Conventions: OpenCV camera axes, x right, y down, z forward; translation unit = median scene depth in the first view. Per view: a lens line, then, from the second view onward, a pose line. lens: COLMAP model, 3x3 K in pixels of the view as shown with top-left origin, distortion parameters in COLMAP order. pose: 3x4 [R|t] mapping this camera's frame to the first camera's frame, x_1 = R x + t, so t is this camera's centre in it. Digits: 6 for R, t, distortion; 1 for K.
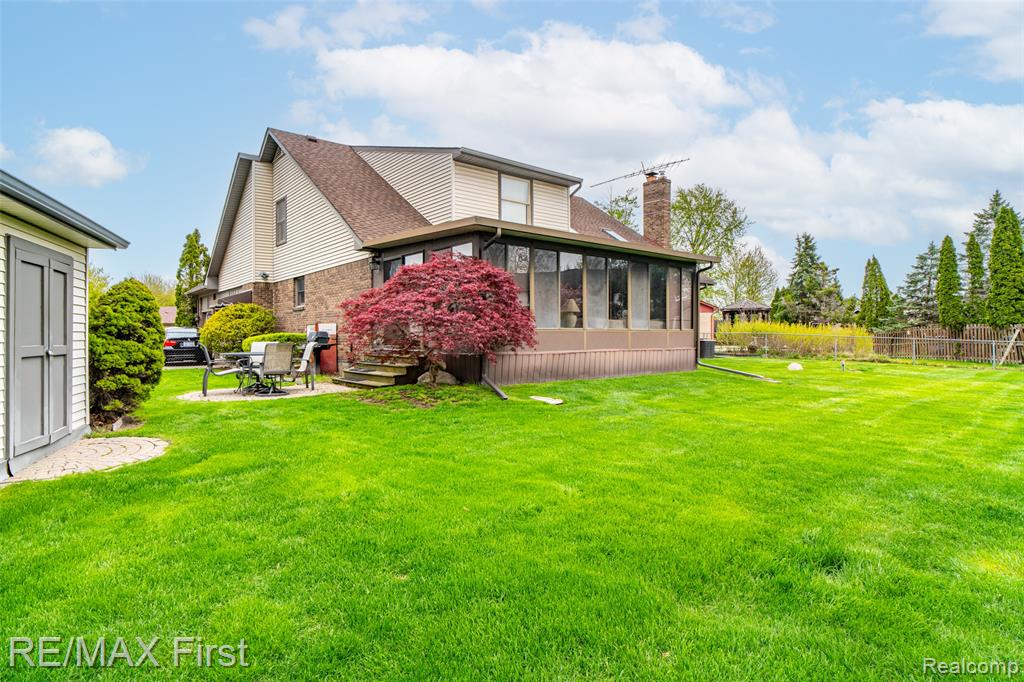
lens RADIAL K [[574.9, 0, 509.9], [0, 574.9, 329.8], [0, 0, 1]] dist [0.002607, 0.002068]
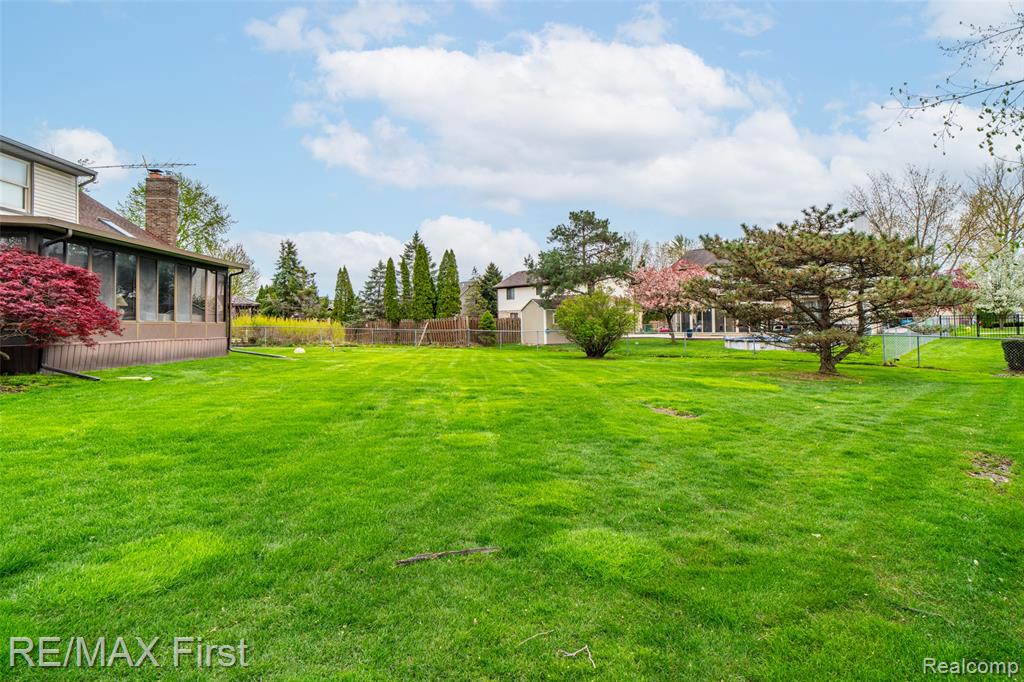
lens RADIAL K [[574.9, 0, 509.9], [0, 574.9, 329.8], [0, 0, 1]] dist [0.002607, 0.002068]
pose [[0.650506, -0.009985, 0.759436, -0.127671], [0.003283, 0.999941, 0.010334, 0.002851], [-0.759494, -0.004229, 0.650500, -0.149147]]
